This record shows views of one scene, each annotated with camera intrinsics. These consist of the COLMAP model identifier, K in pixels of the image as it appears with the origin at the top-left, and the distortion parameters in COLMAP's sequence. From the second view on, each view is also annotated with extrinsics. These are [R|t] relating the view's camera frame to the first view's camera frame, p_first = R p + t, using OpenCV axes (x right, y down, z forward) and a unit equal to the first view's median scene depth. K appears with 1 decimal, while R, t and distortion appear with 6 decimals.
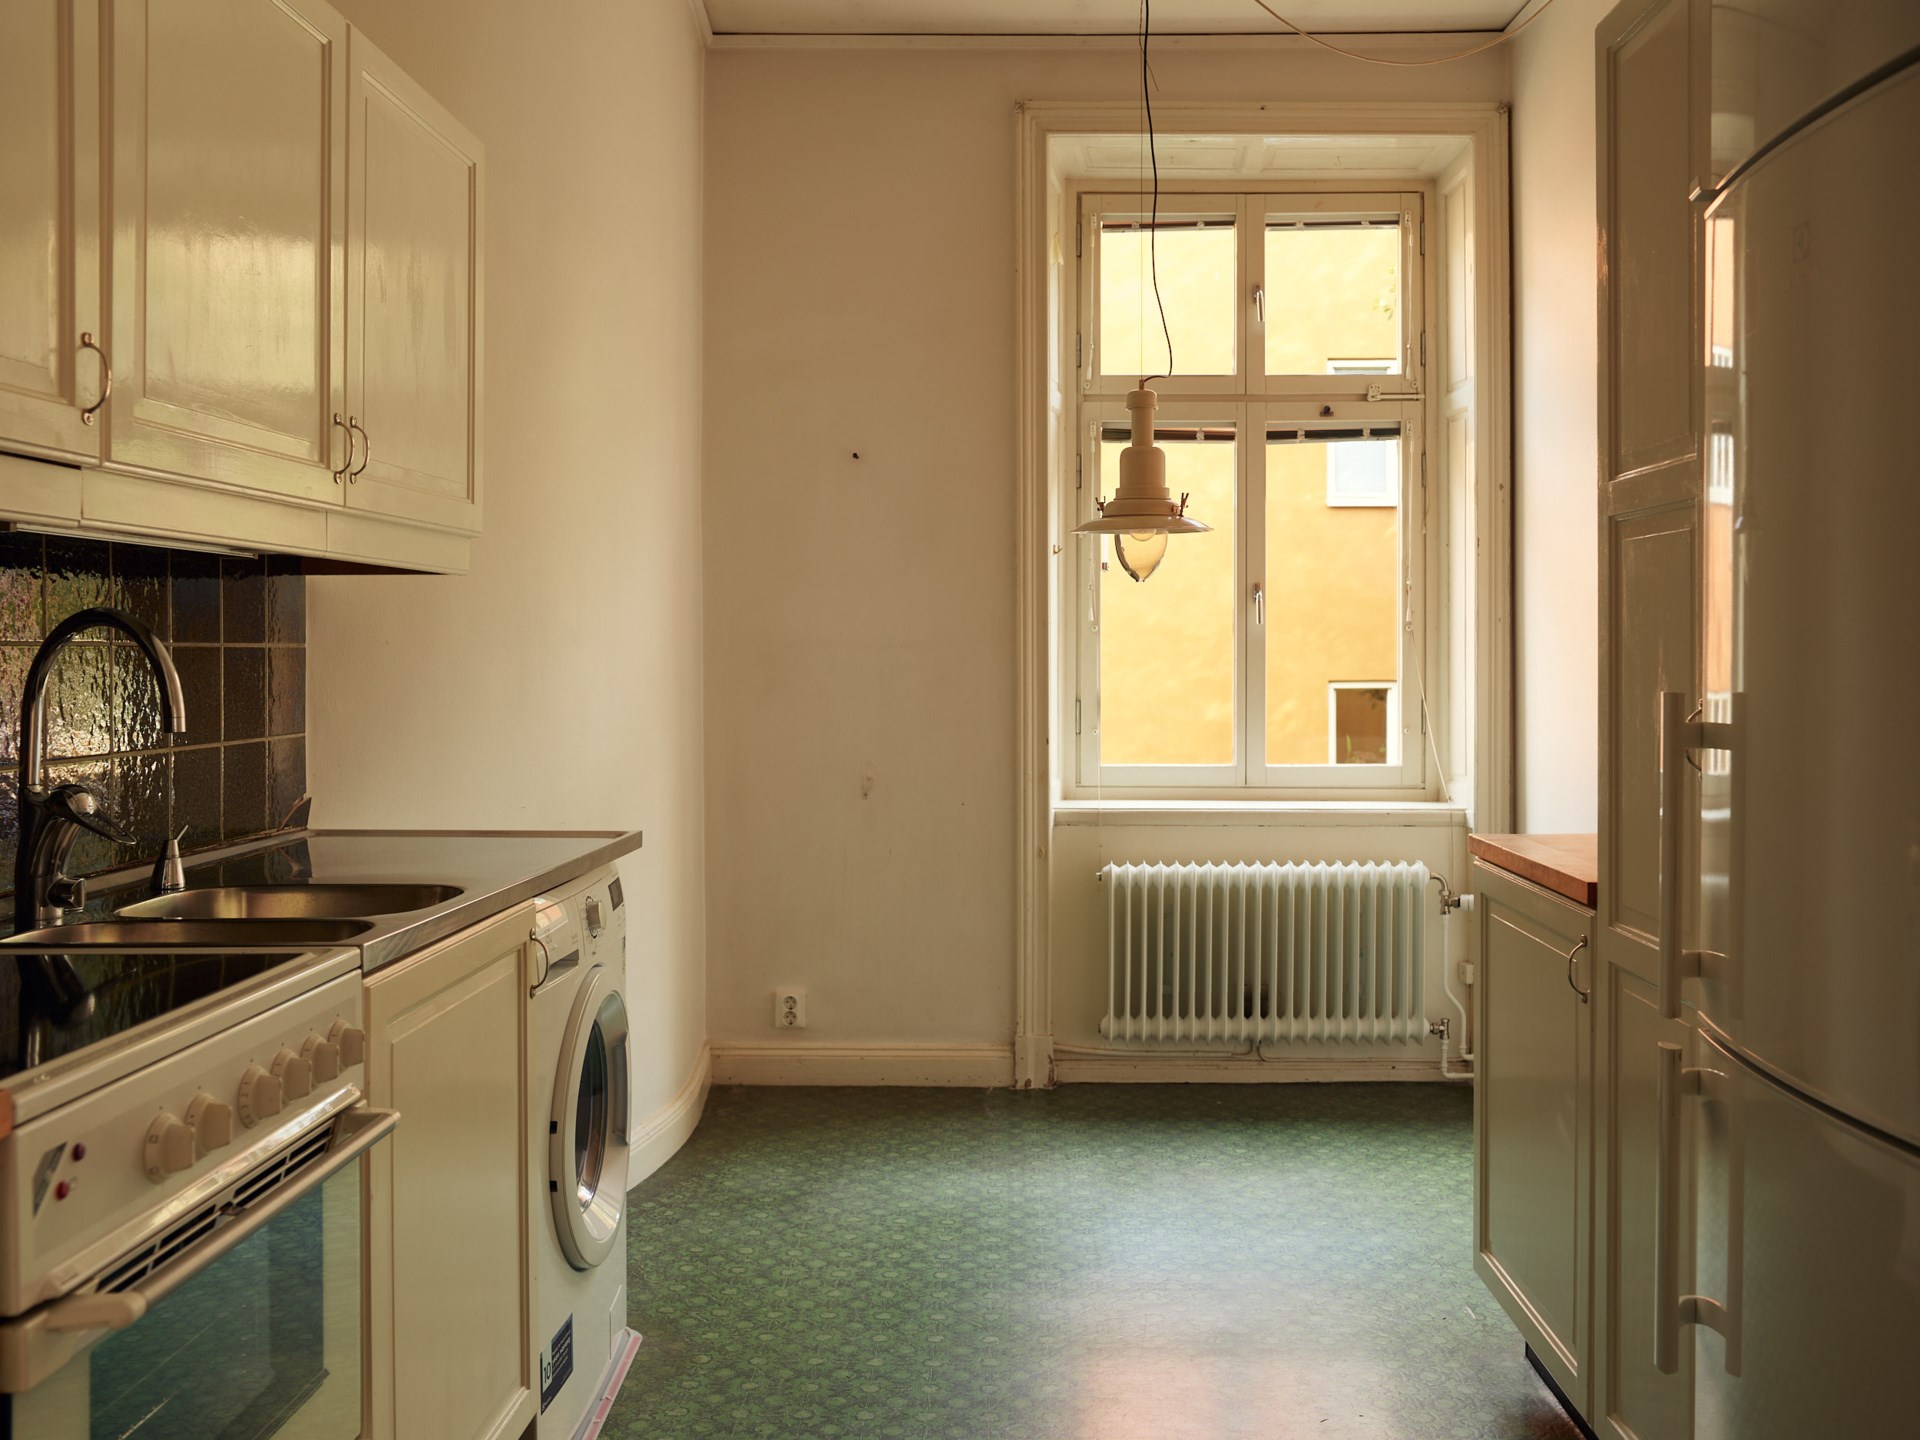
lens RADIAL K [[1715.5, 0, 965.5], [0, 1715.5, 644.2], [0, 0, 1]] dist [-0.049266, 0.051556]
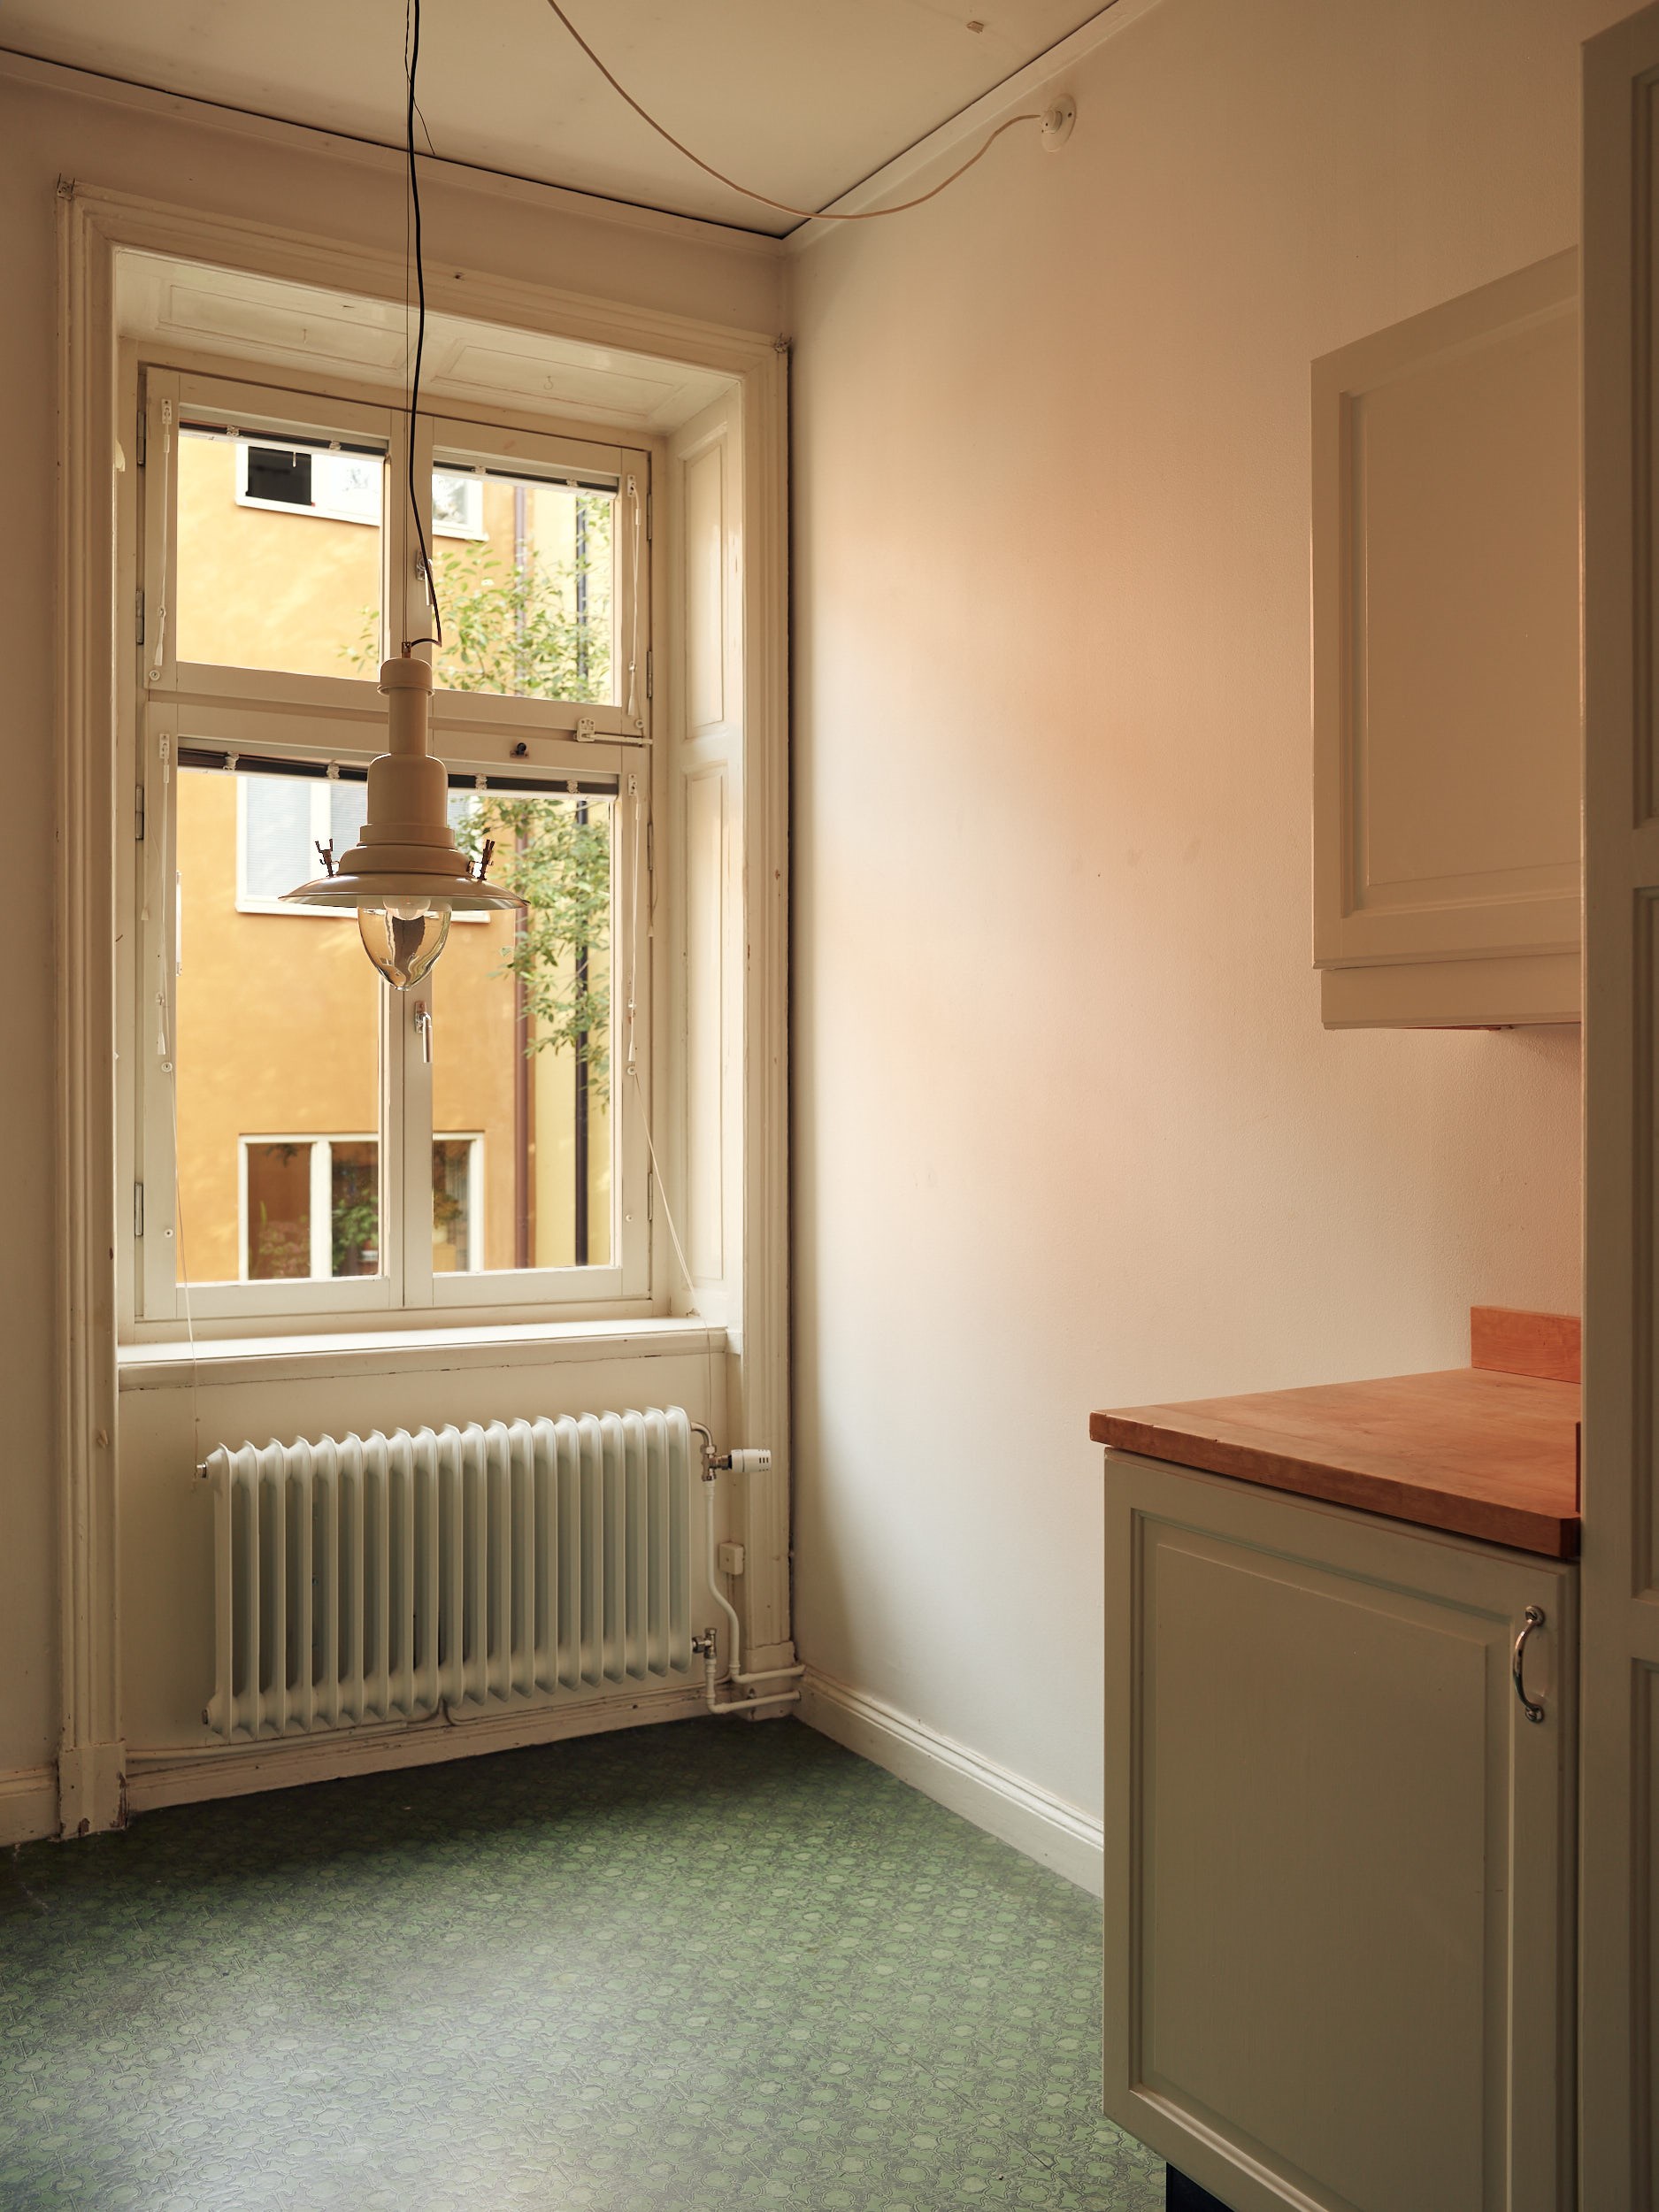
lens RADIAL K [[1976.4, 0, 829.5], [0, 1976.4, 1106.0], [0, 0, 1]] dist [-0.049266, 0.051556]
pose [[0.852350, -0.000493, 0.522972, -0.098443], [-0.004991, 0.999946, 0.009078, -0.002870], [-0.522949, -0.010348, 0.852301, 0.280844]]
